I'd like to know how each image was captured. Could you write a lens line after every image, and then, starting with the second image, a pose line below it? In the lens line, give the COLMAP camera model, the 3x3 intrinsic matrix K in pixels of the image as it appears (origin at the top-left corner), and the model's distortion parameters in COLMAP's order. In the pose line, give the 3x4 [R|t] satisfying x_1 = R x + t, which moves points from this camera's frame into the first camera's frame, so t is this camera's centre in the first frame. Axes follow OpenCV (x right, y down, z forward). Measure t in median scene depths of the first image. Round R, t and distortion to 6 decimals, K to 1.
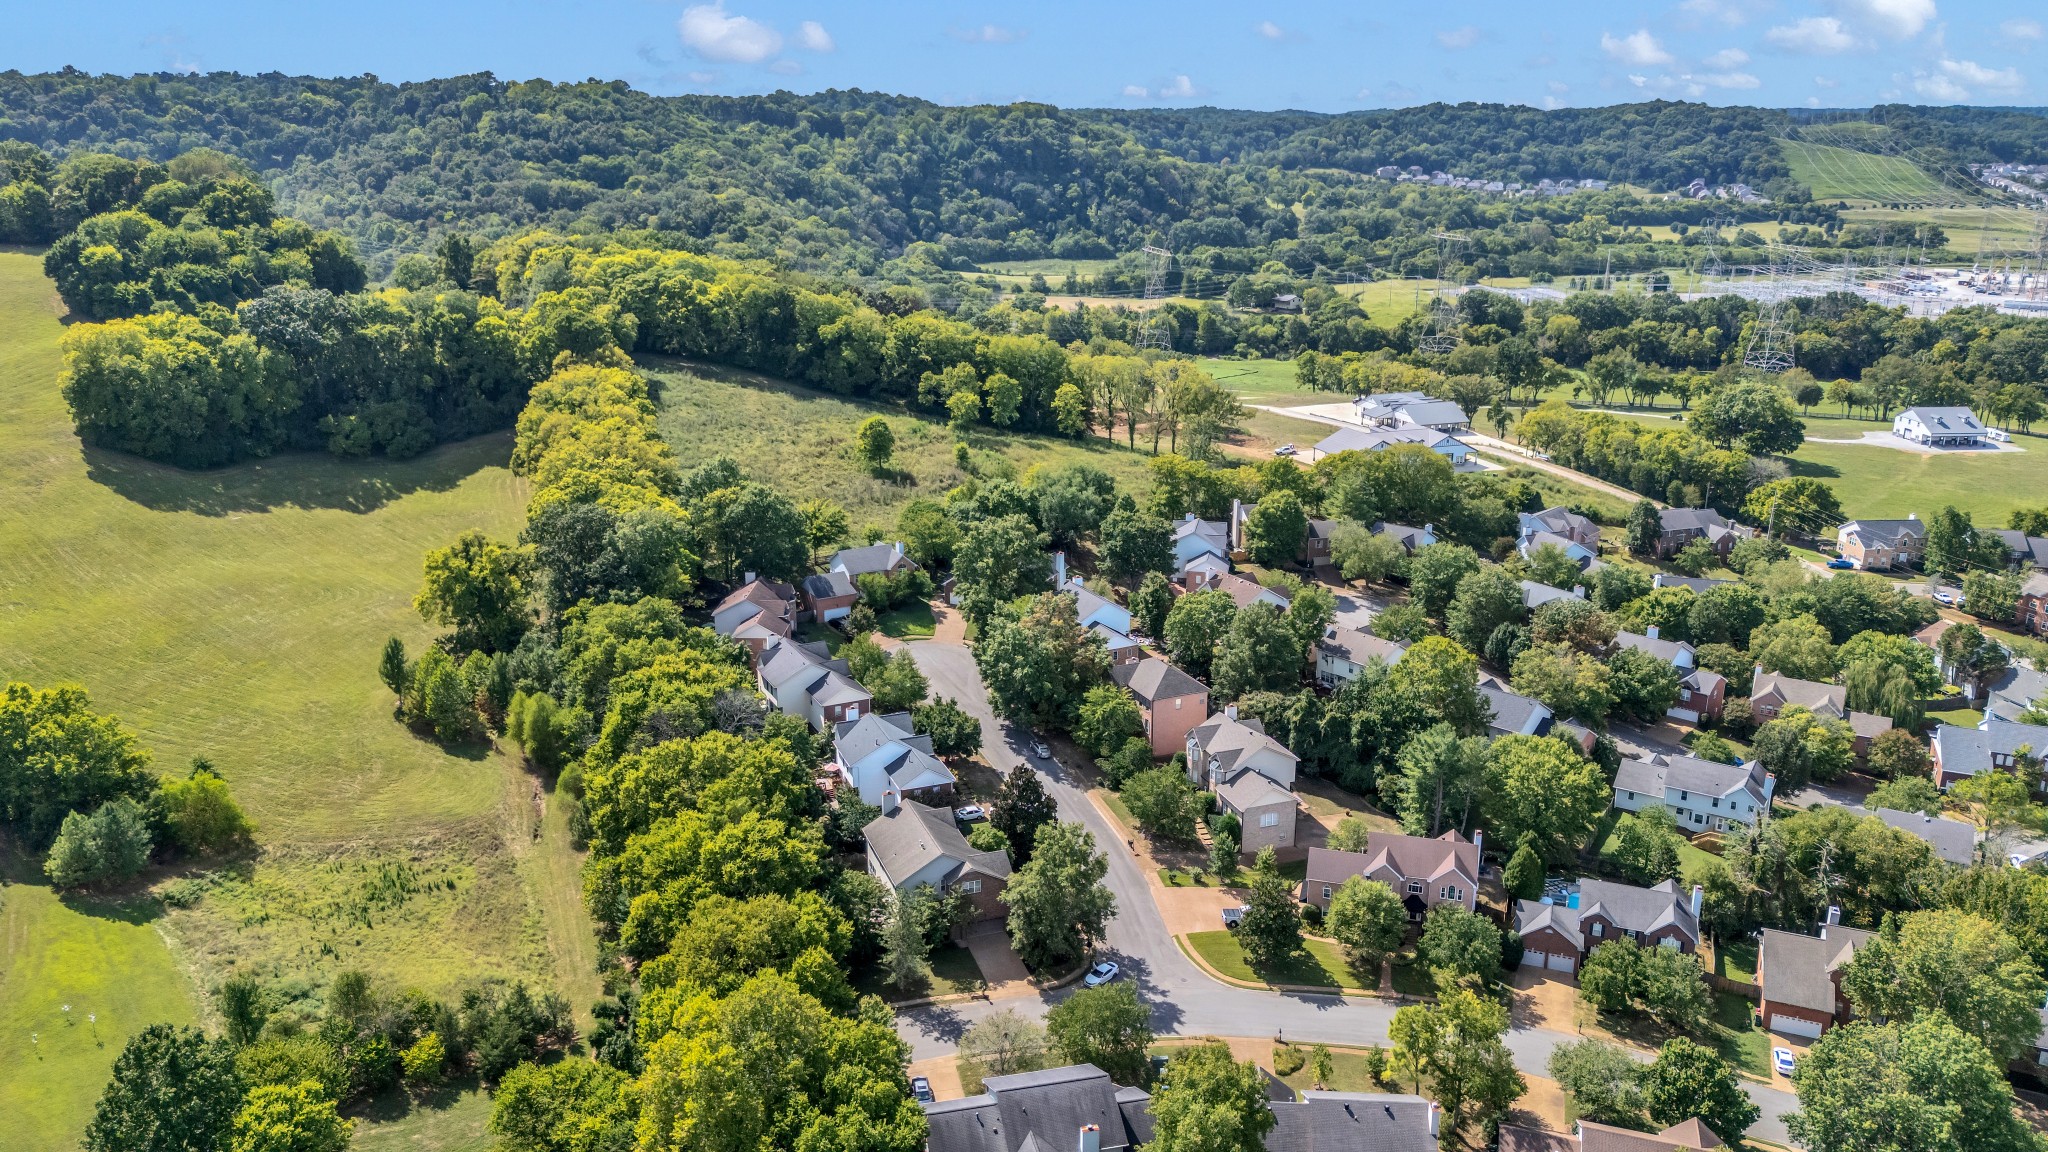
lens RADIAL K [[1523.4, 0, 1015.8], [0, 1523.4, 576.4], [0, 0, 1]] dist [0.064405, -0.064177]
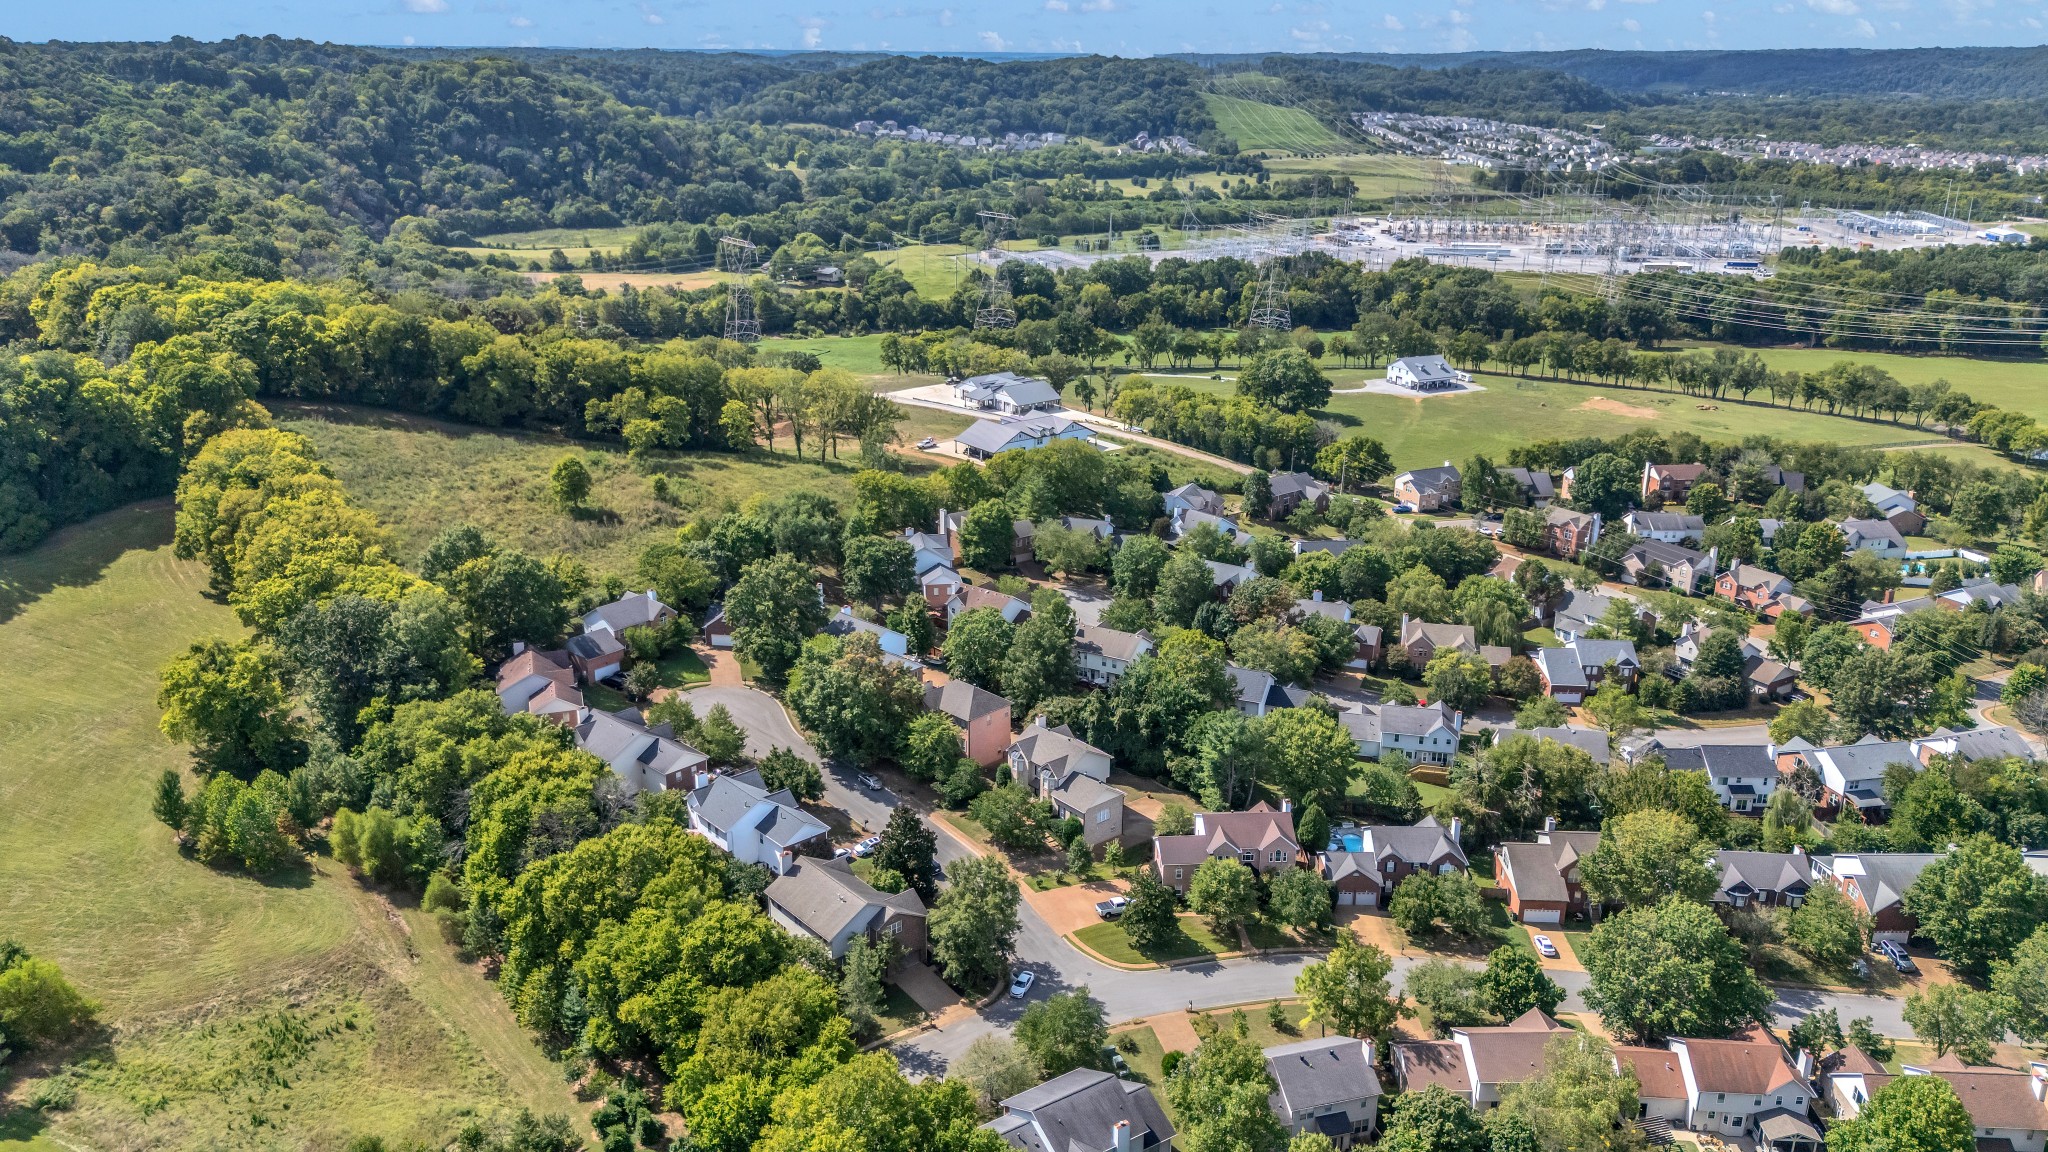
lens RADIAL K [[1523.4, 0, 1038.4], [0, 1523.4, 589.3], [0, 0, 1]] dist [0.064405, -0.064177]
pose [[0.937504, -0.111978, 0.329465, -0.164300], [0.098188, 0.993461, 0.058258, -0.055180], [-0.333835, -0.022268, 0.942369, -0.030784]]
